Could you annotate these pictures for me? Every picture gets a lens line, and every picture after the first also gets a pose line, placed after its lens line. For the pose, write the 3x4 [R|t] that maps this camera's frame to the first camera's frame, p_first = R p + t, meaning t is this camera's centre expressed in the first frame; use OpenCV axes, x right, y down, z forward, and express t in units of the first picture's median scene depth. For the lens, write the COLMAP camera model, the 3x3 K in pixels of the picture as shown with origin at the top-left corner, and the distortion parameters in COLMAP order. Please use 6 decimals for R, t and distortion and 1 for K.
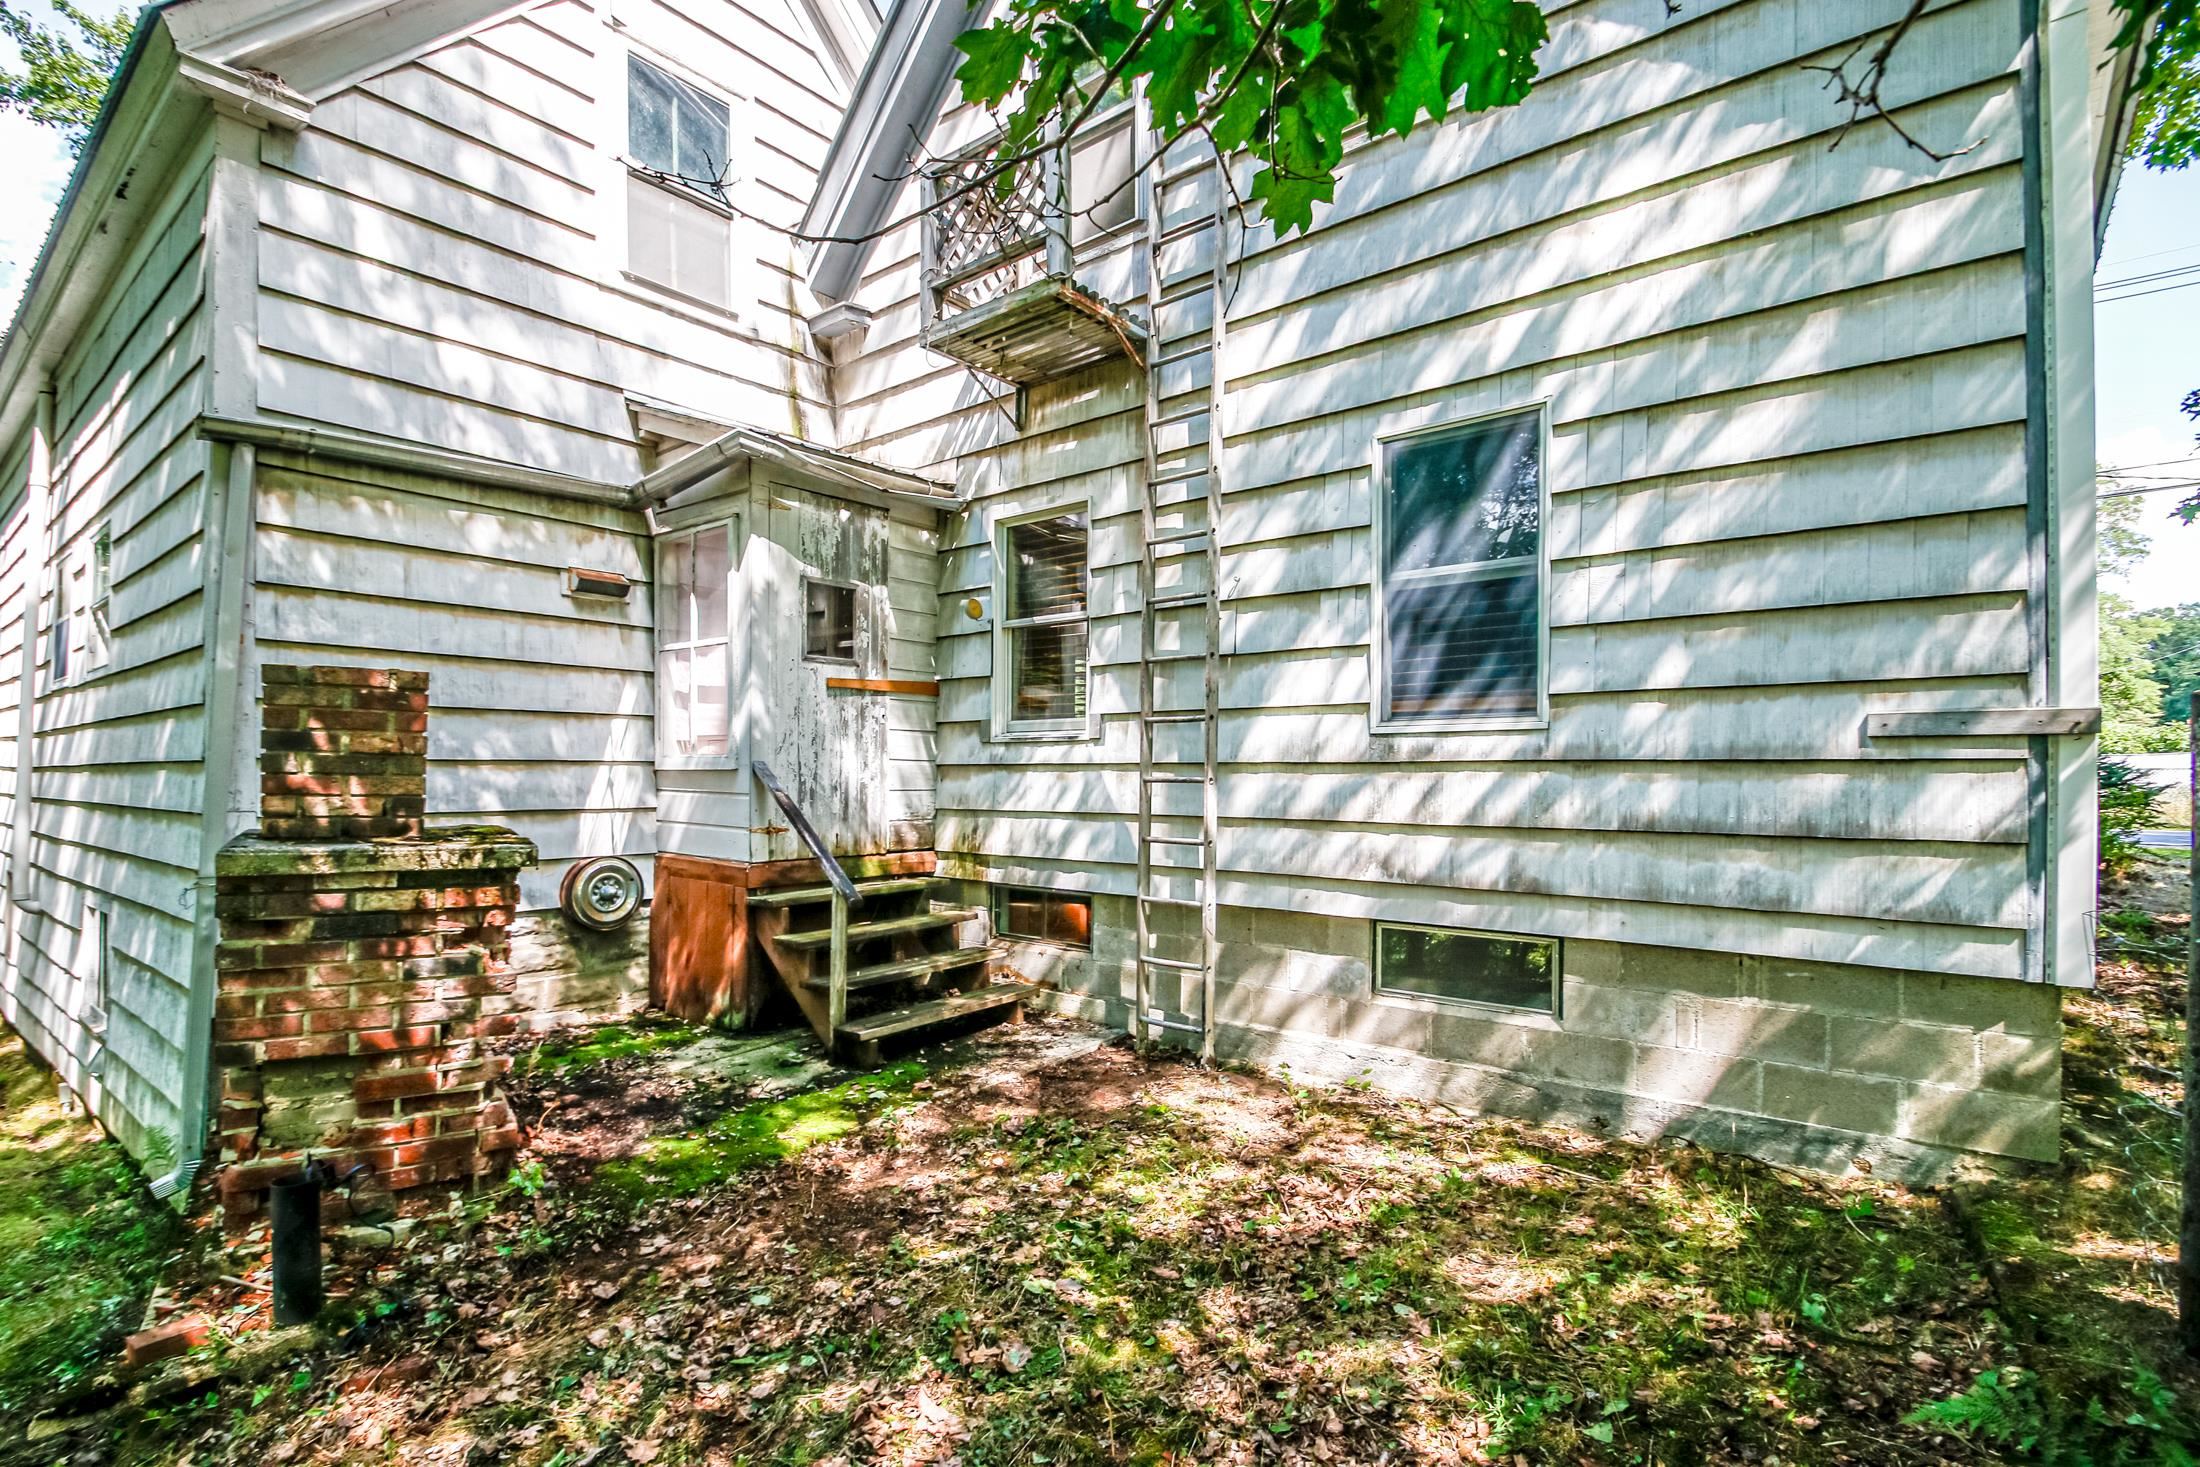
lens RADIAL K [[1048.5, 0, 1053.9], [0, 1048.5, 758.6], [0, 0, 1]] dist [0.010175, -0.000312]
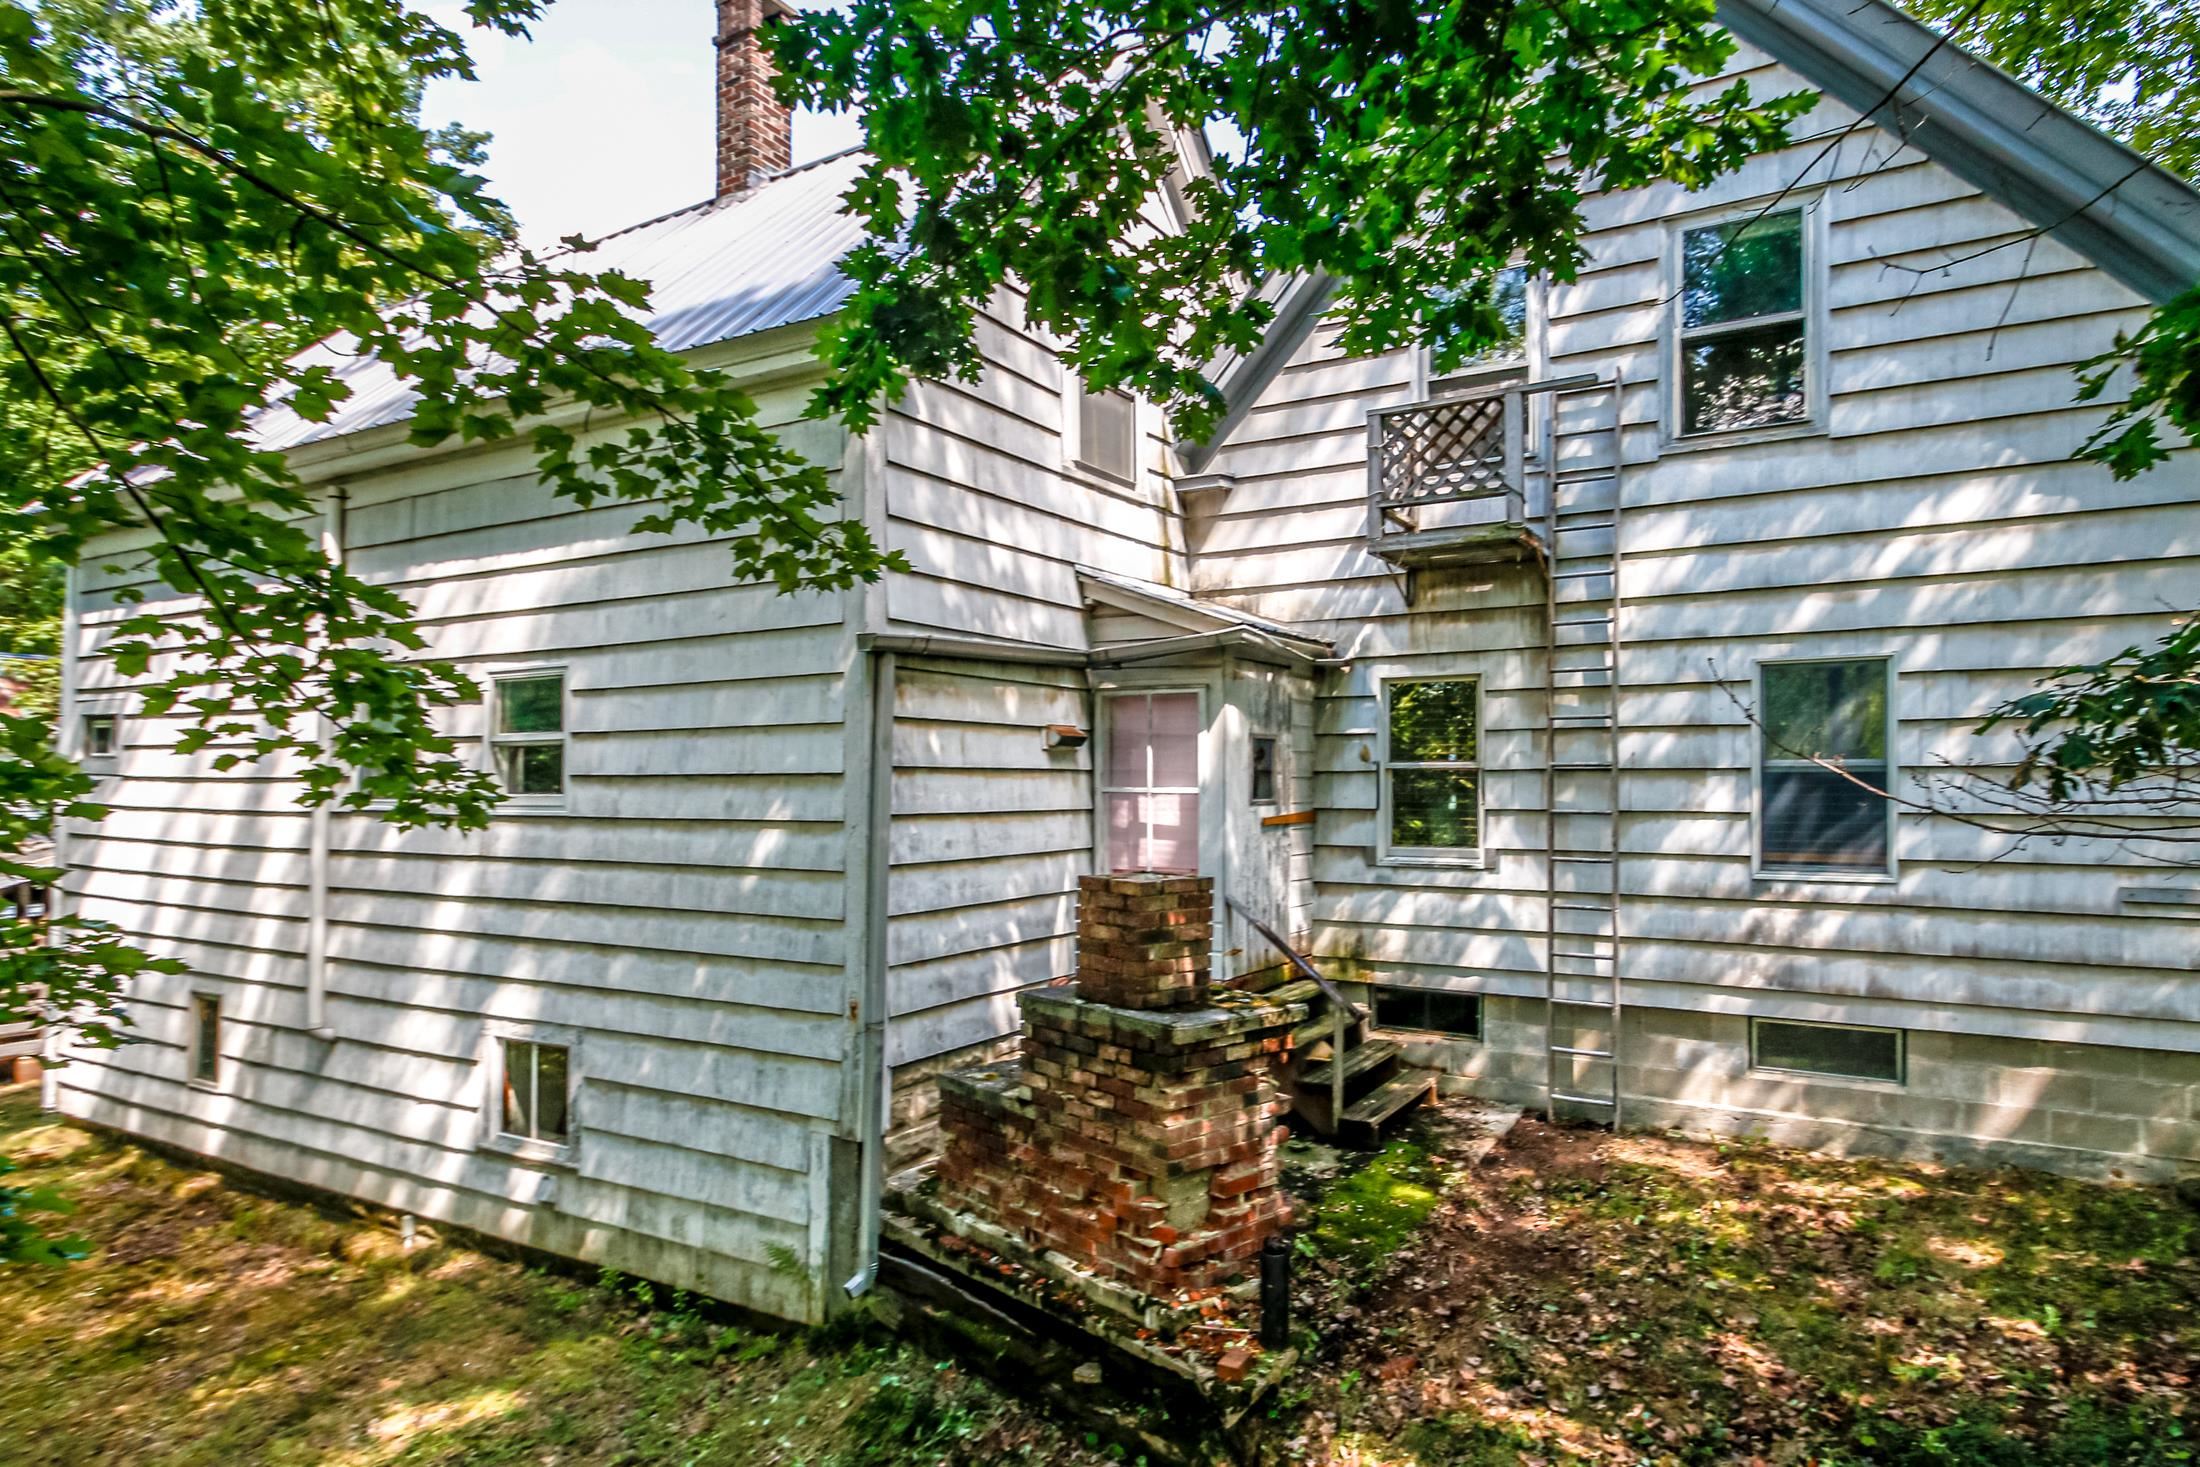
lens RADIAL K [[1263.9, 0, 1103.5], [0, 1263.9, 745.9], [0, 0, 1]] dist [0.004087, 0.001480]
pose [[0.982882, -0.004985, 0.184169, -0.730666], [0.005222, 0.999986, -0.000803, -0.176304], [-0.184163, 0.001751, 0.982894, -0.401795]]
